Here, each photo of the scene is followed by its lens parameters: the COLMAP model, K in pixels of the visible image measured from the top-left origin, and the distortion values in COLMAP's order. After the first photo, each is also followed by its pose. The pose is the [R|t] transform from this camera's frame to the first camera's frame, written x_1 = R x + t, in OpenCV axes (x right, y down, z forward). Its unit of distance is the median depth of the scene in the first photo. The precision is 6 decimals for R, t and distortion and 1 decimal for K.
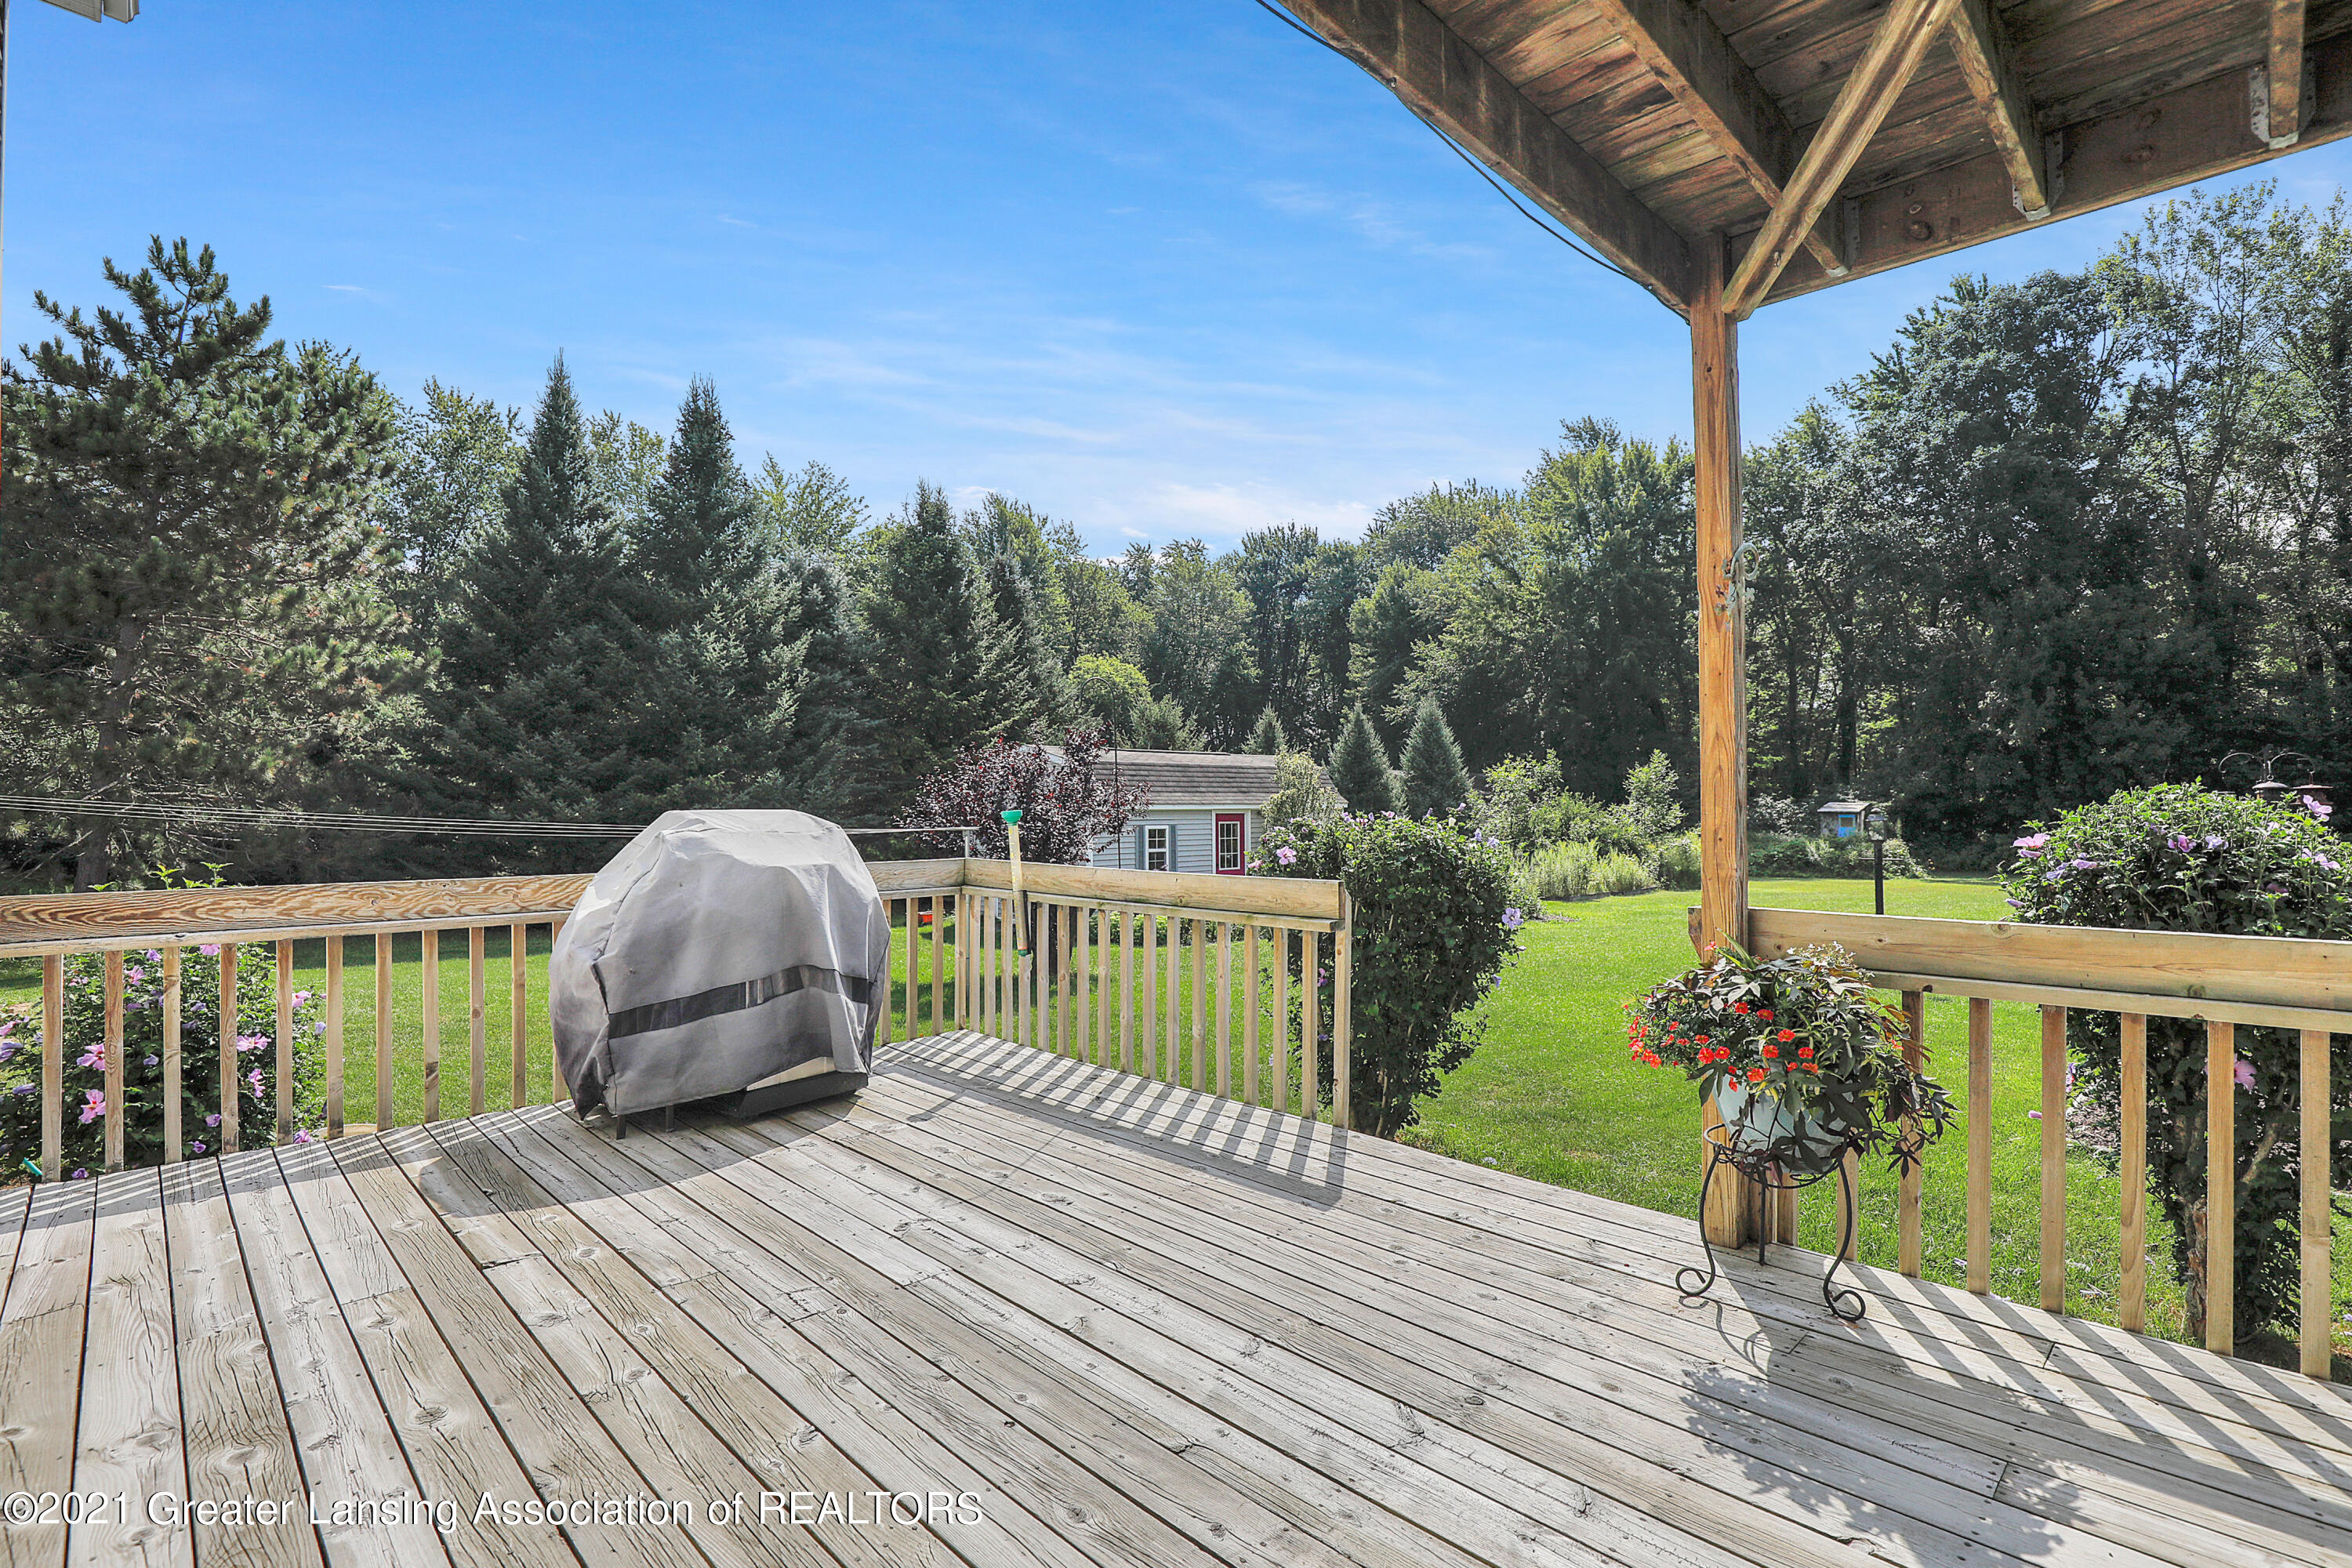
lens RADIAL K [[1107.4, 0, 1176.0], [0, 1107.4, 784.0], [0, 0, 1]] dist [-0.031302, 0.007197]
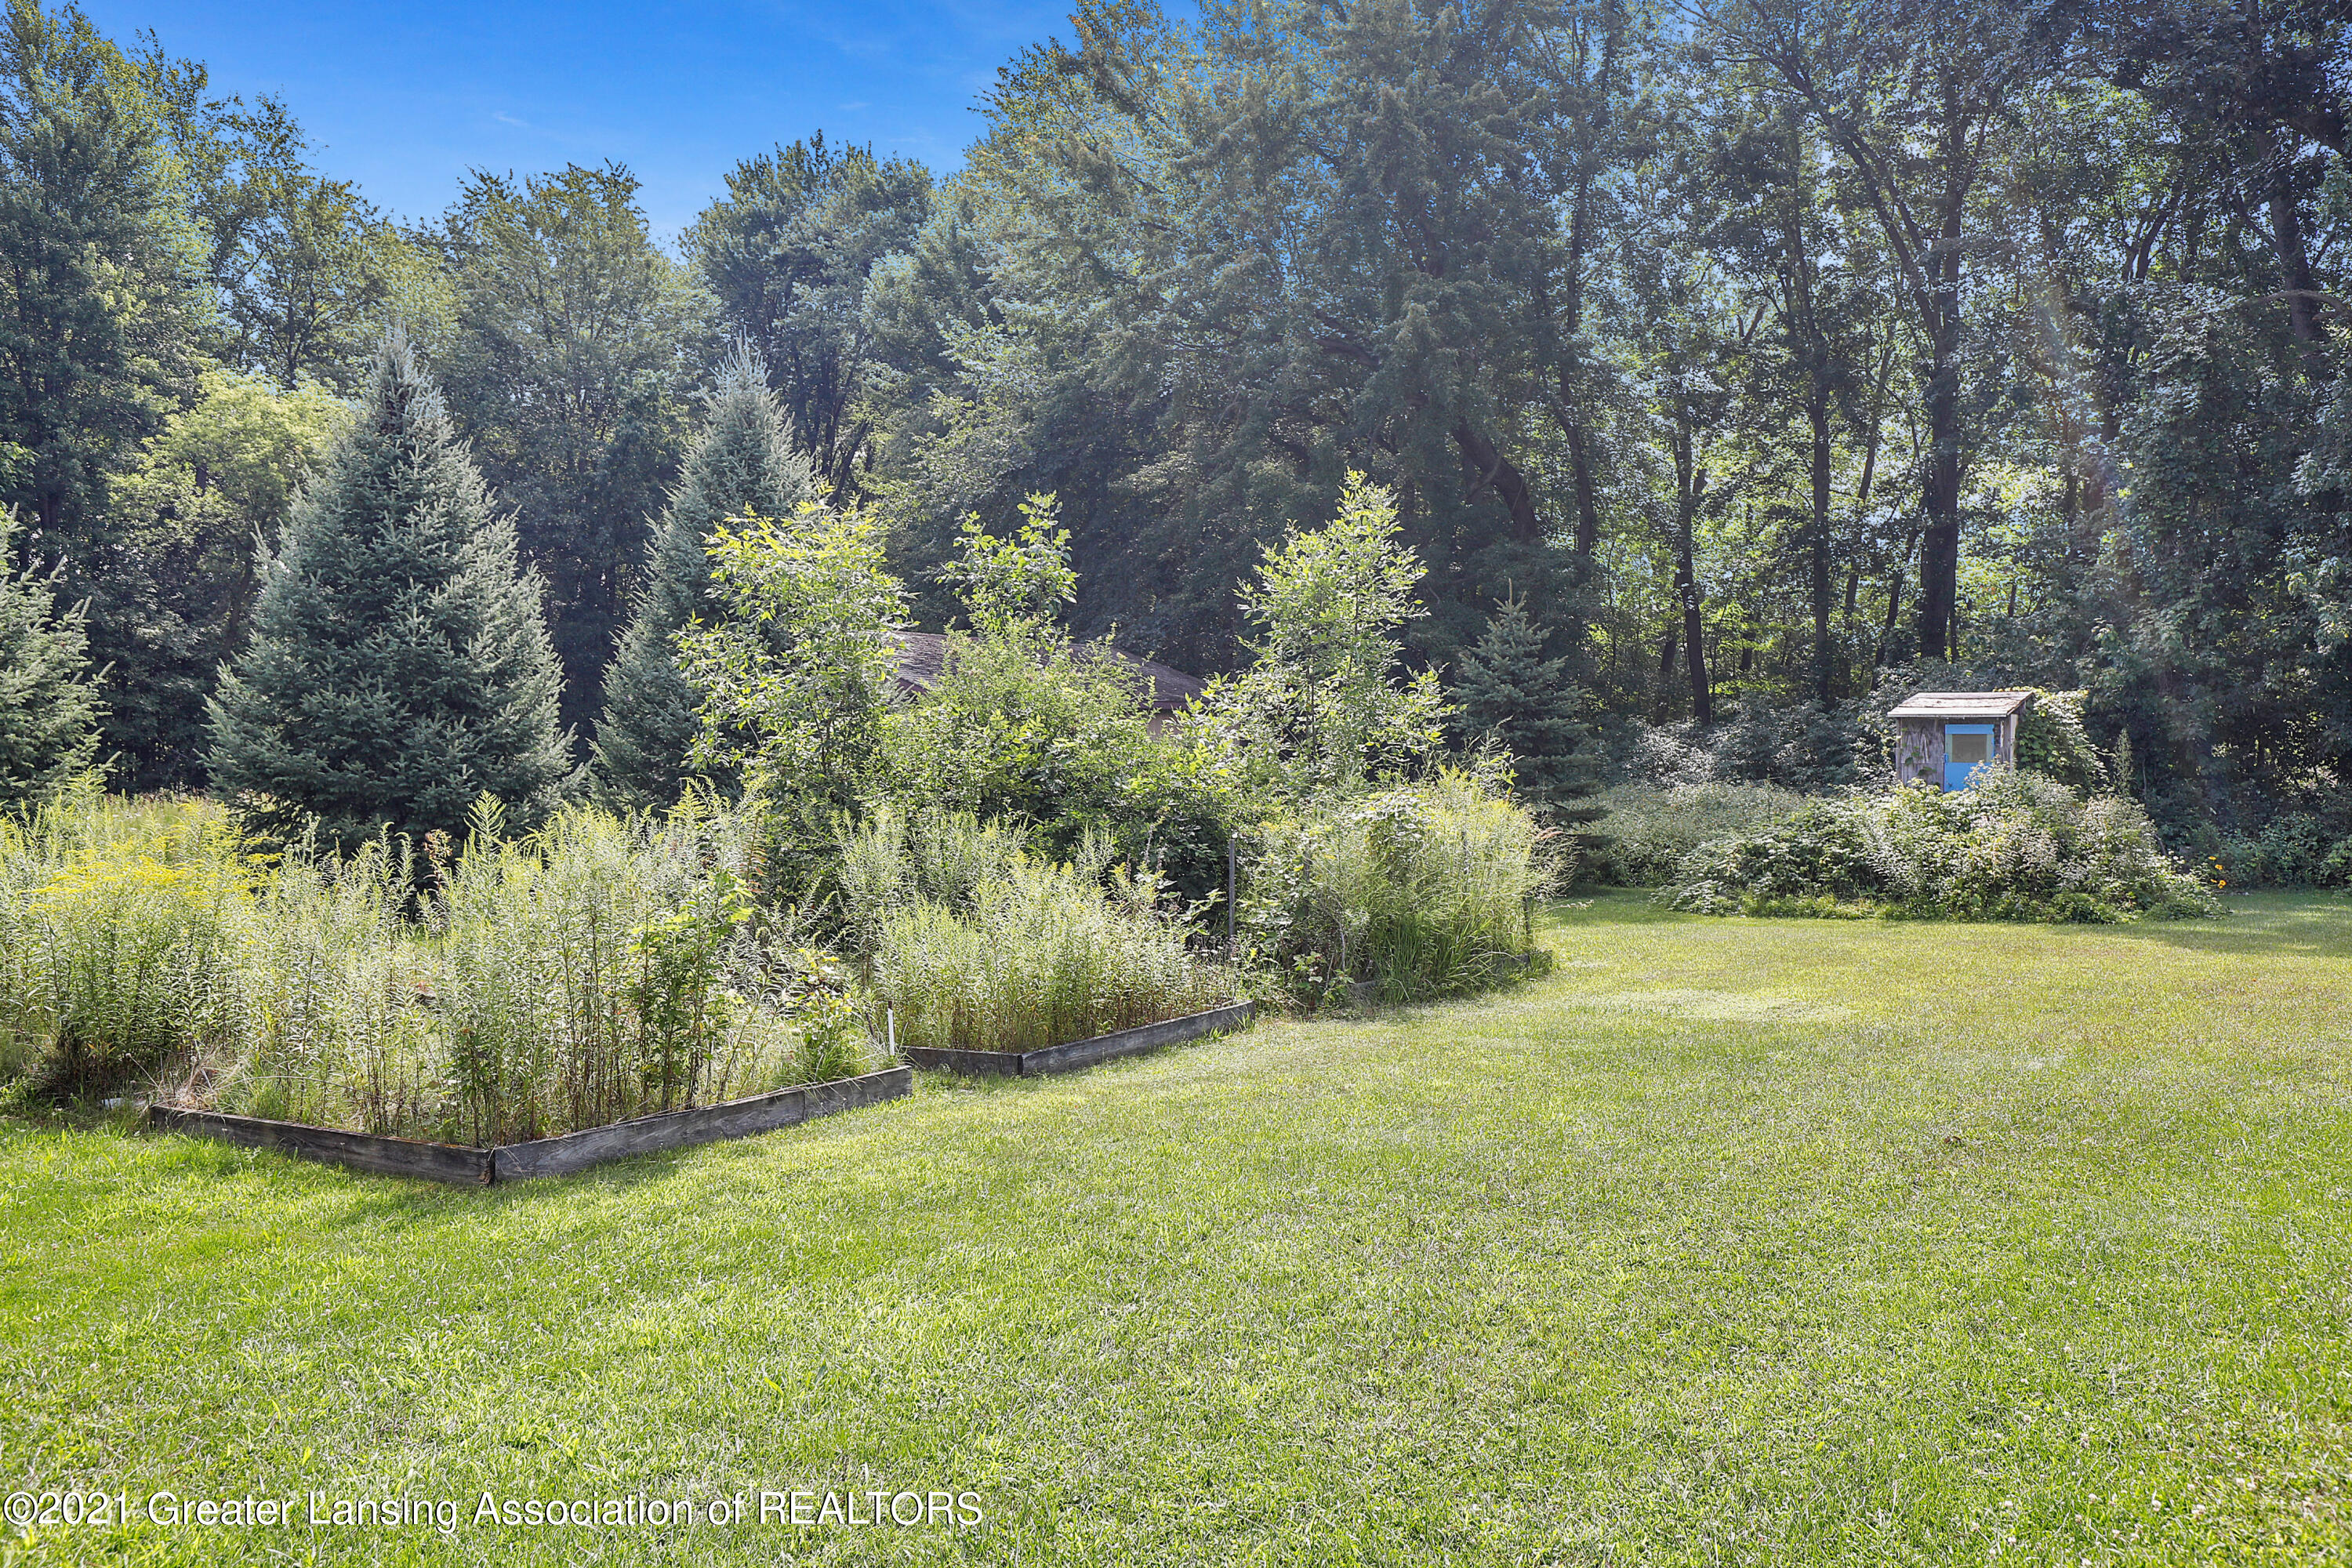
lens RADIAL K [[1993.2, 0, 1176.0], [0, 1993.2, 784.0], [0, 0, 1]] dist [0.036233, 0.000954]
pose [[0.979749, -0.007095, 0.200102, 0.215837], [0.000633, 0.999477, 0.032338, 0.022261], [-0.200227, -0.031556, 0.979241, 0.383105]]
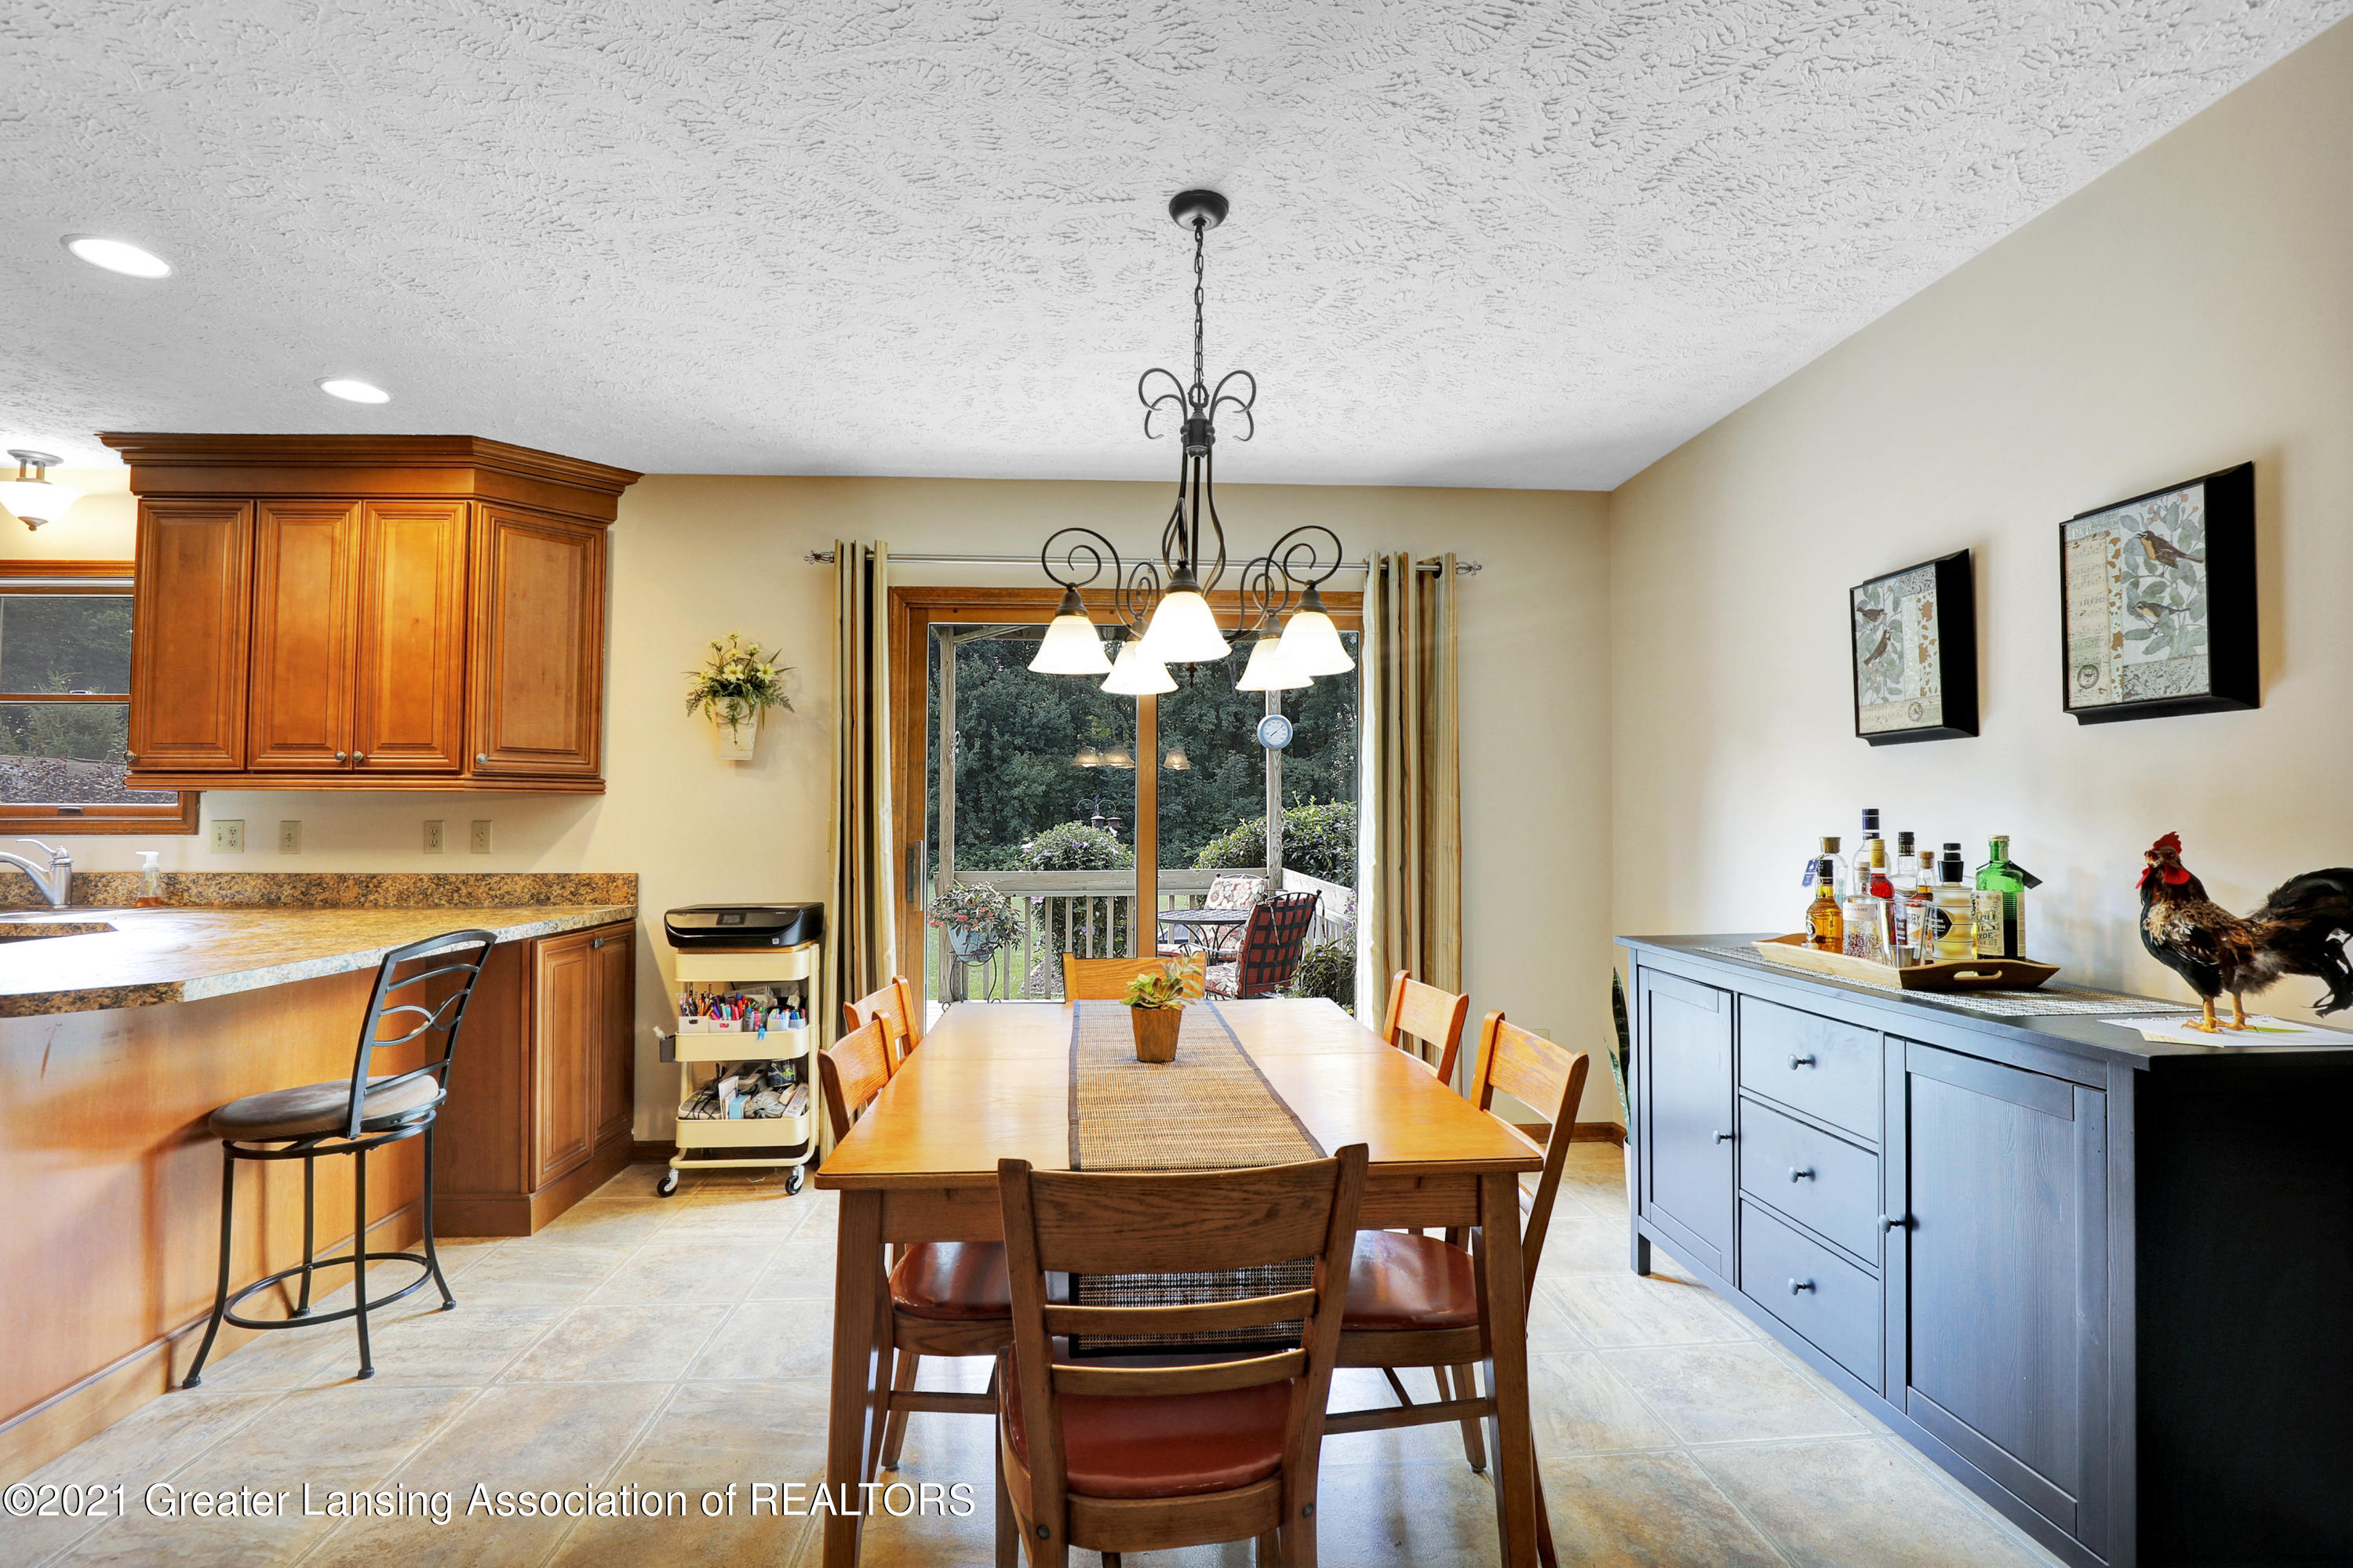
lens RADIAL K [[1107.7, 0, 1176.5], [0, 1107.7, 784.0], [0, 0, 1]] dist [-0.031302, 0.007197]
pose [[0.649193, 0.029146, 0.760065, -0.945869], [-0.014411, 0.999558, -0.026022, -0.027092], [-0.760487, 0.005940, 0.649325, -0.924222]]
